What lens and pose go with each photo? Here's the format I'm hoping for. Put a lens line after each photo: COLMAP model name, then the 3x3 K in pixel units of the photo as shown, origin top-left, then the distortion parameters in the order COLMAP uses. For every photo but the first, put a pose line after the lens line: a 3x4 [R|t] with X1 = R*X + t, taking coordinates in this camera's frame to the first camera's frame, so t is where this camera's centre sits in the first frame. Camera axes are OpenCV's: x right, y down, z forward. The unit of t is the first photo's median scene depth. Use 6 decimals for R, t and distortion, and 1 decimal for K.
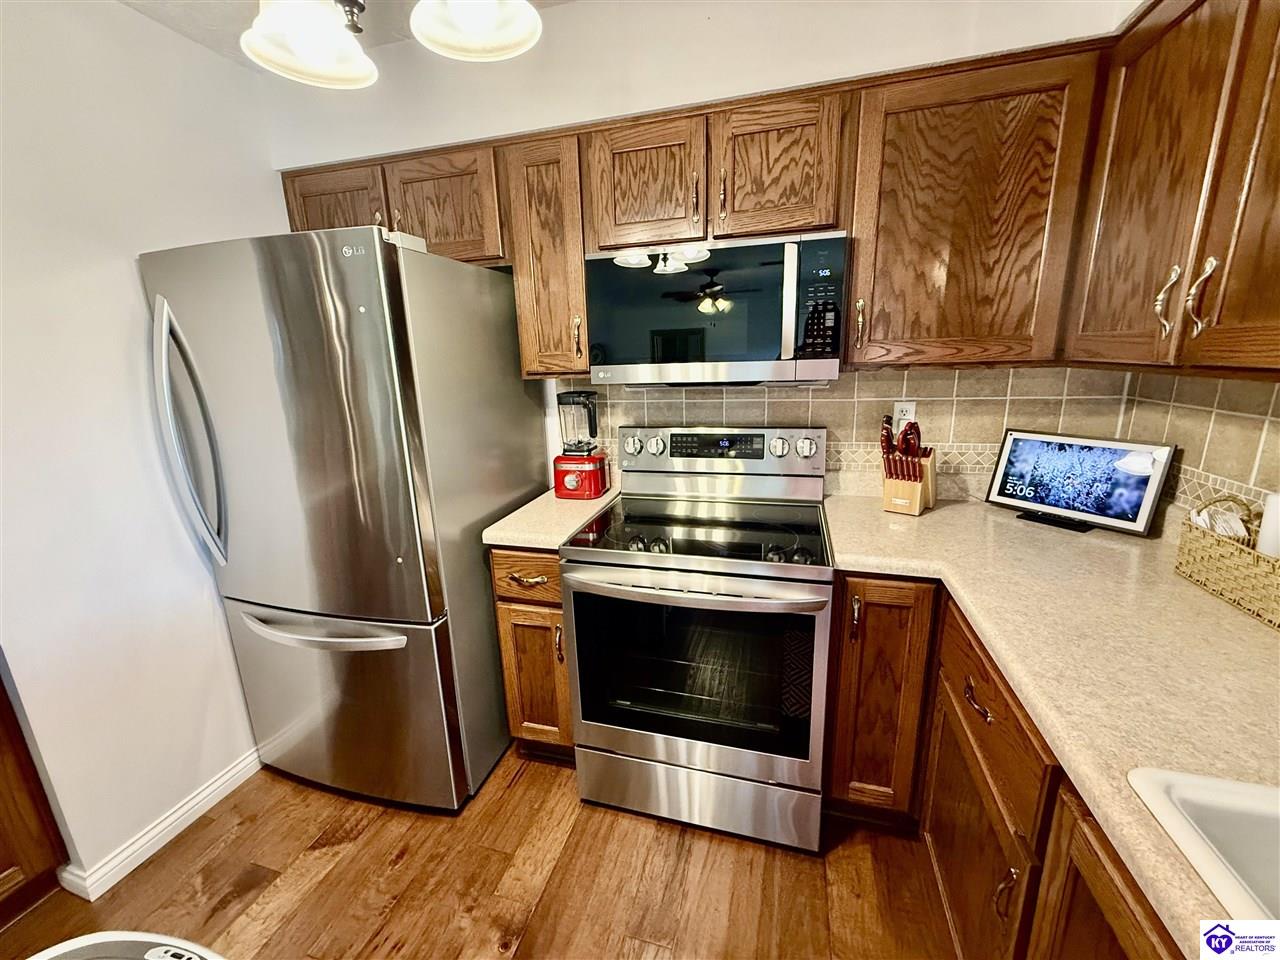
lens RADIAL K [[515.6, 0, 639.9], [0, 515.6, 478.9], [0, 0, 1]] dist [0.001028, 0.000193]
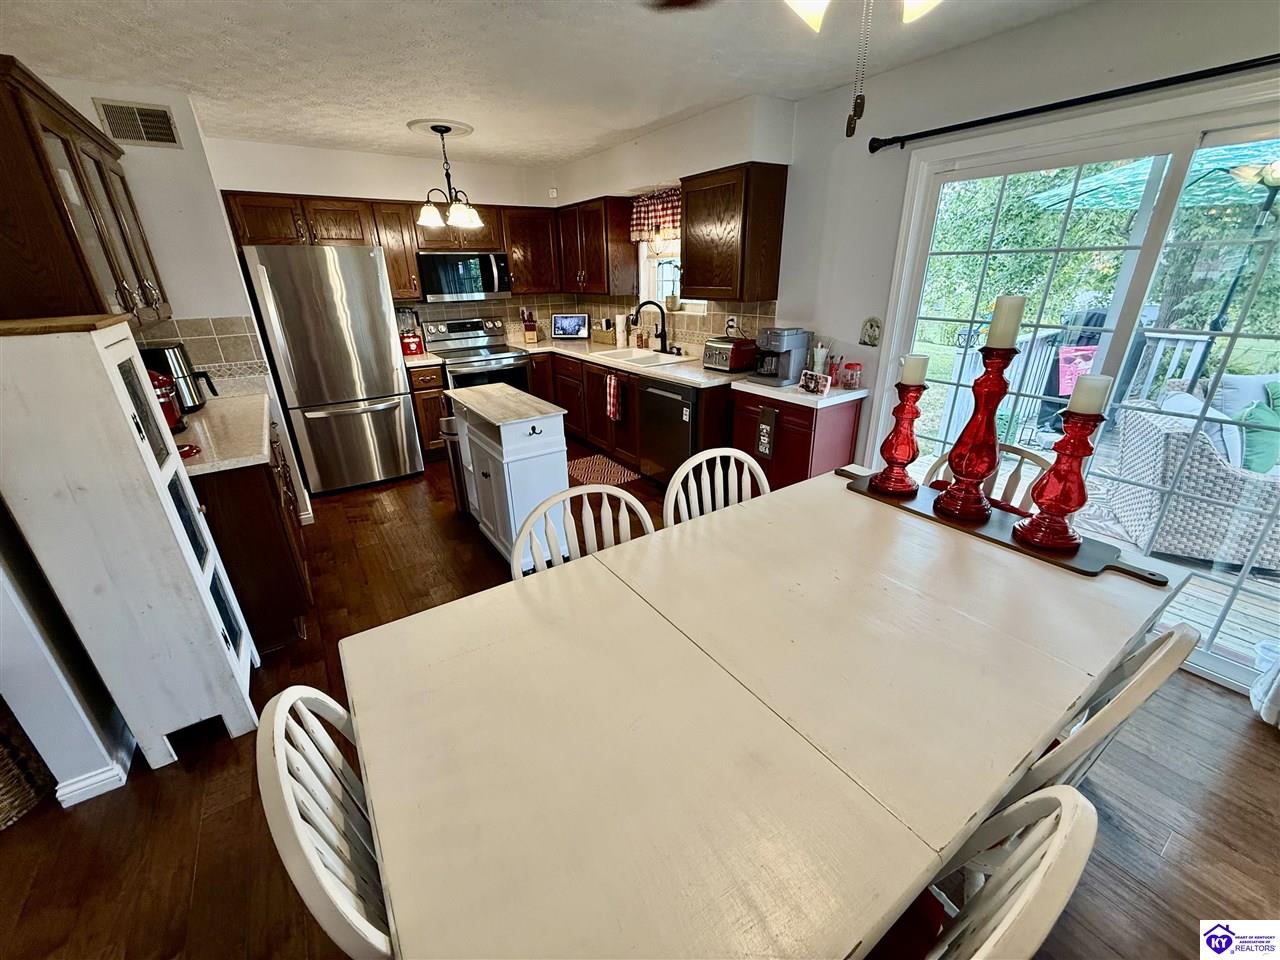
lens RADIAL K [[515.6, 0, 637.5], [0, 515.6, 483.7], [0, 0, 1]] dist [0.001028, 0.000193]
pose [[0.647610, -0.276628, 0.709984, -1.742982], [0.182830, 0.960966, 0.207649, 0.403090], [-0.739712, -0.004669, 0.672907, -1.795022]]
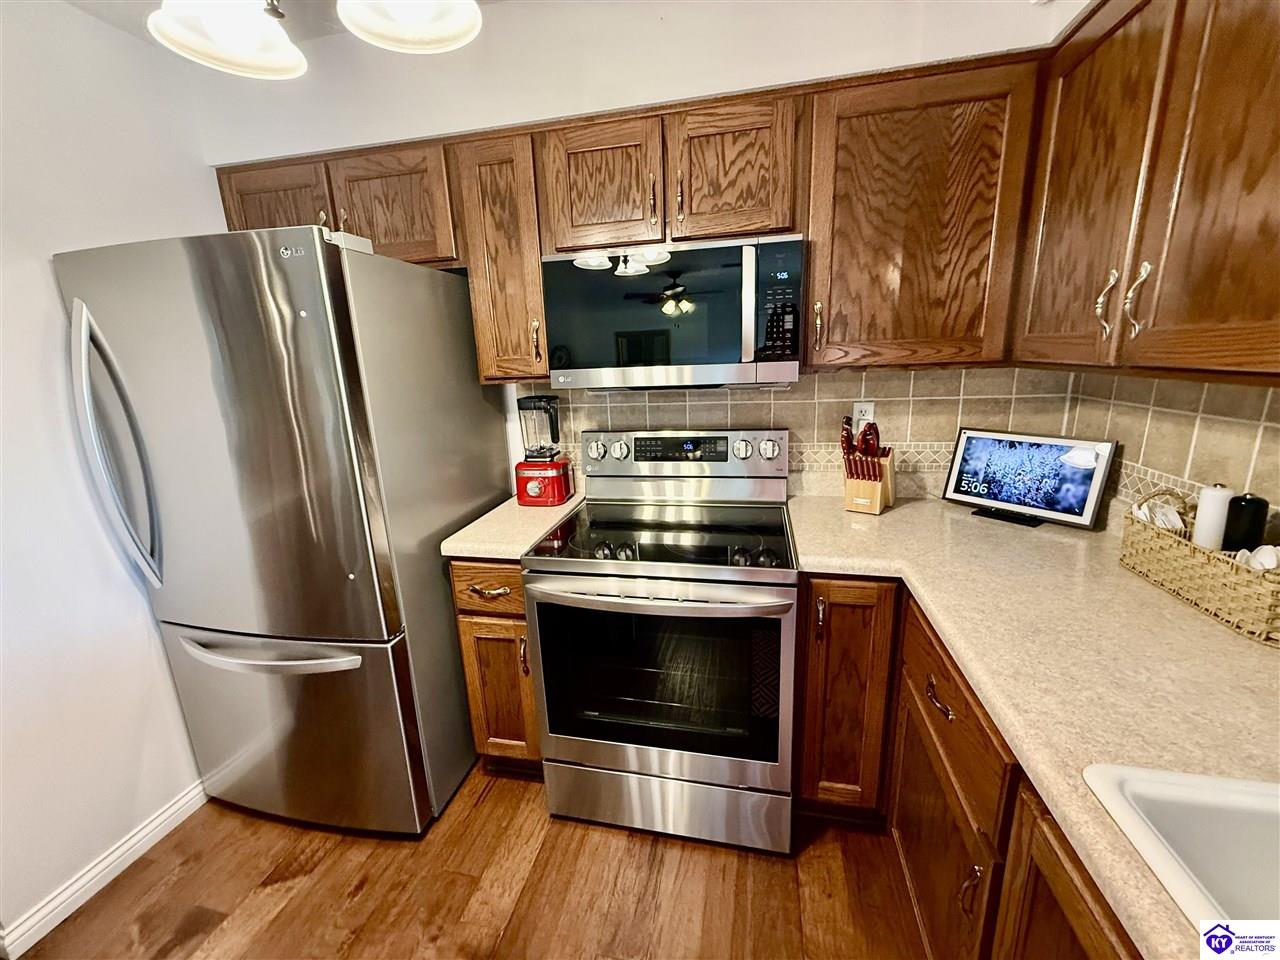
lens RADIAL K [[515.6, 0, 640.4], [0, 515.6, 478.9], [0, 0, 1]] dist [0.001028, 0.000193]
pose [[0.997926, -0.022517, 0.060297, 0.012459], [0.022672, 0.999741, -0.001874, -0.008460], [-0.060239, 0.003238, 0.998179, 0.016507]]
